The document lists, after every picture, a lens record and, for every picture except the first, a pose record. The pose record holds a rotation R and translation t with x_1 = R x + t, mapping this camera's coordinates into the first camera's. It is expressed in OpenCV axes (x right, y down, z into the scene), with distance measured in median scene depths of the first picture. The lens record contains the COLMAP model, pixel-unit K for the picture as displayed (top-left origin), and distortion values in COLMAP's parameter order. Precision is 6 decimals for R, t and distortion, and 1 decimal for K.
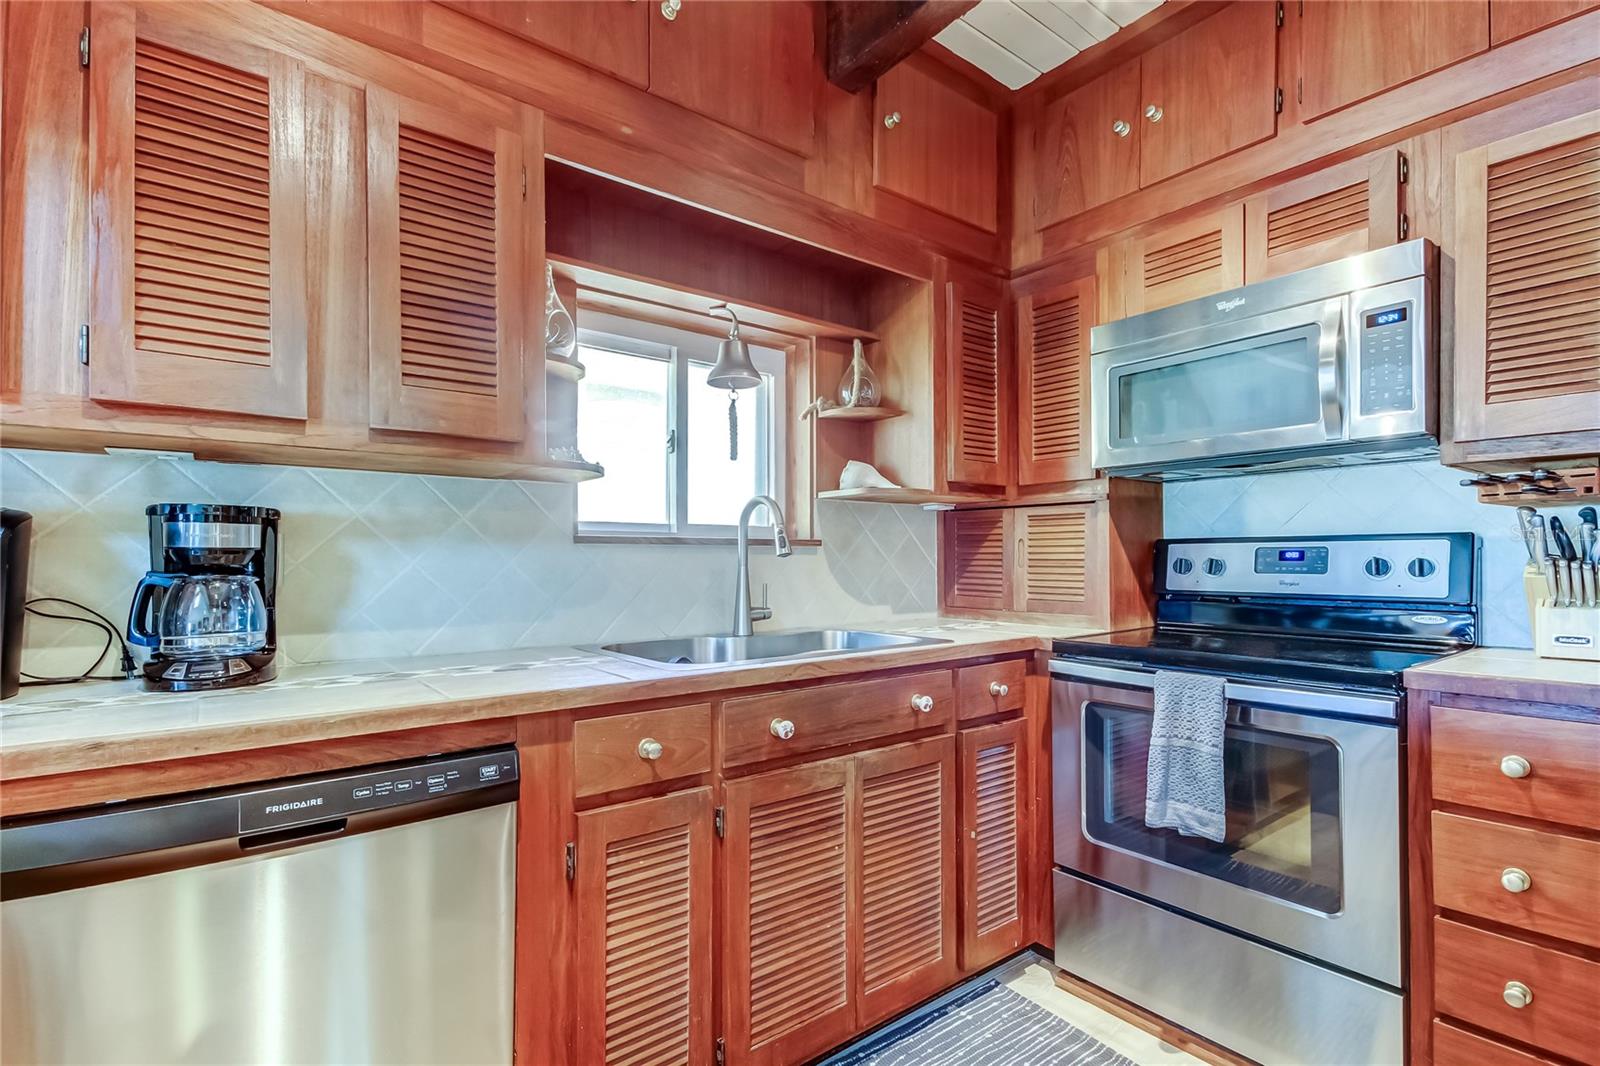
lens RADIAL K [[749.3, 0, 805.1], [0, 749.3, 555.5], [0, 0, 1]] dist [0.029990, 0.000115]
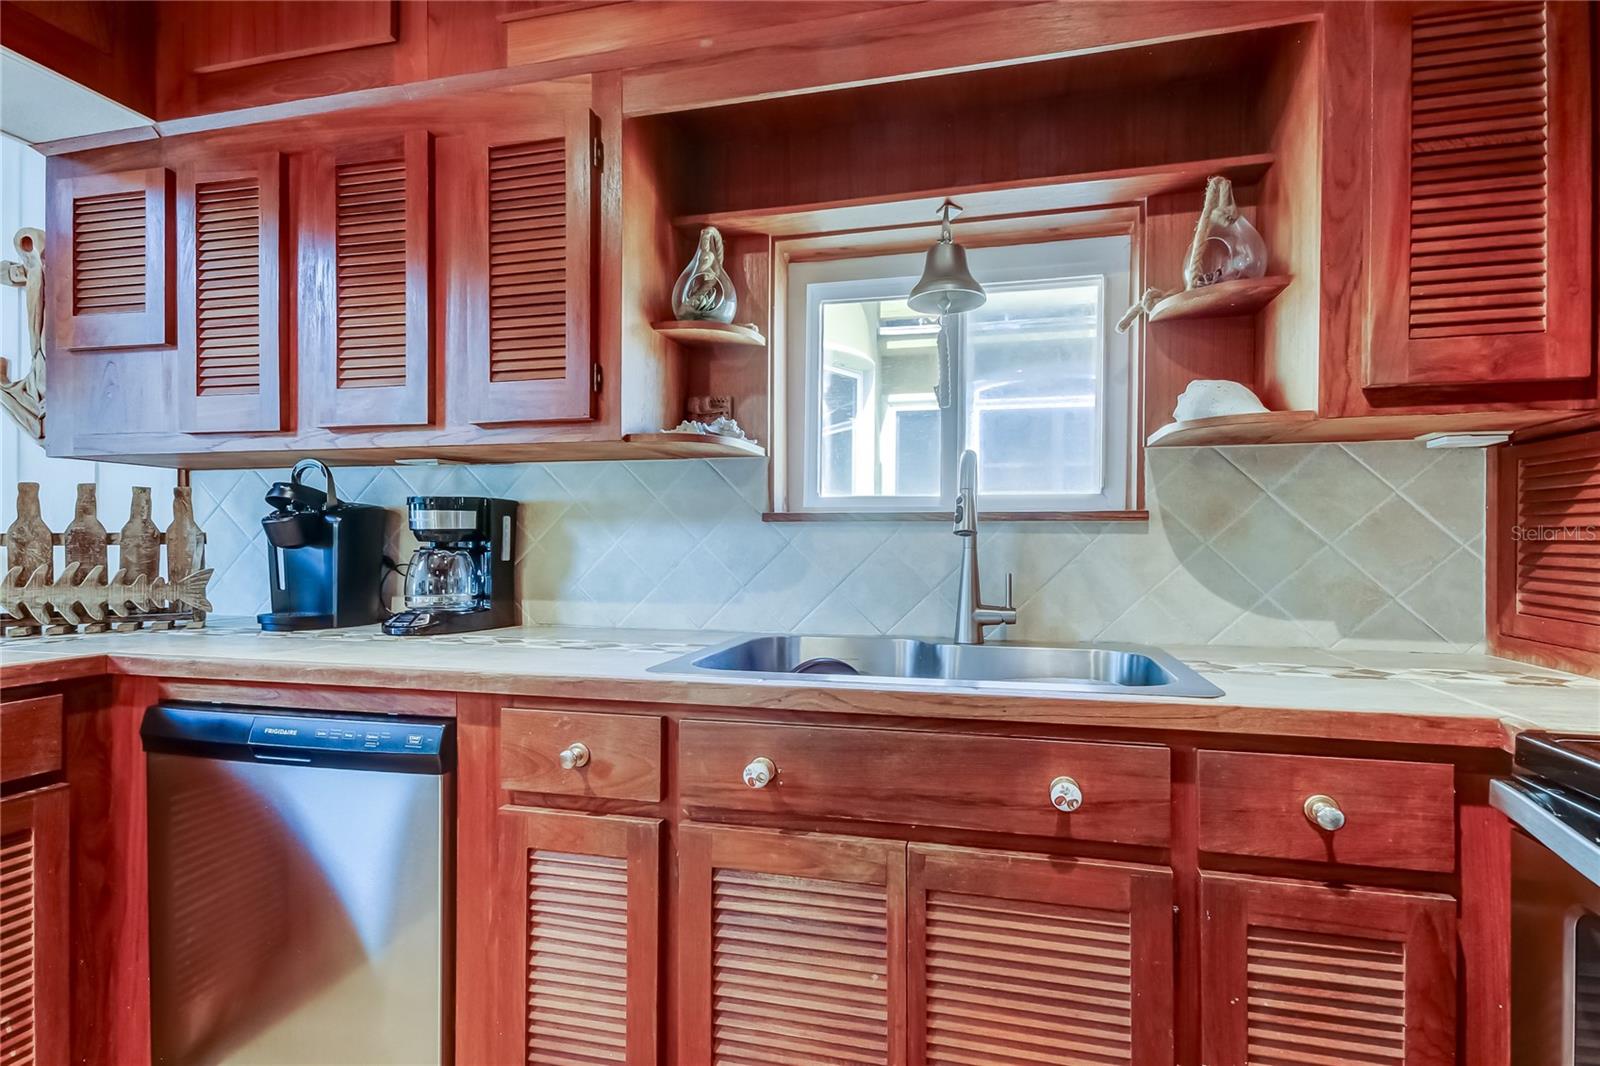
lens RADIAL K [[751.0, 0, 776.9], [0, 751.0, 546.5], [0, 0, 1]] dist [0.019351, -0.000538]
pose [[0.628949, 0.006422, -0.777420, 0.469234], [0.000428, 0.999963, 0.008606, 0.006743], [0.777446, -0.005745, 0.628923, 0.489660]]
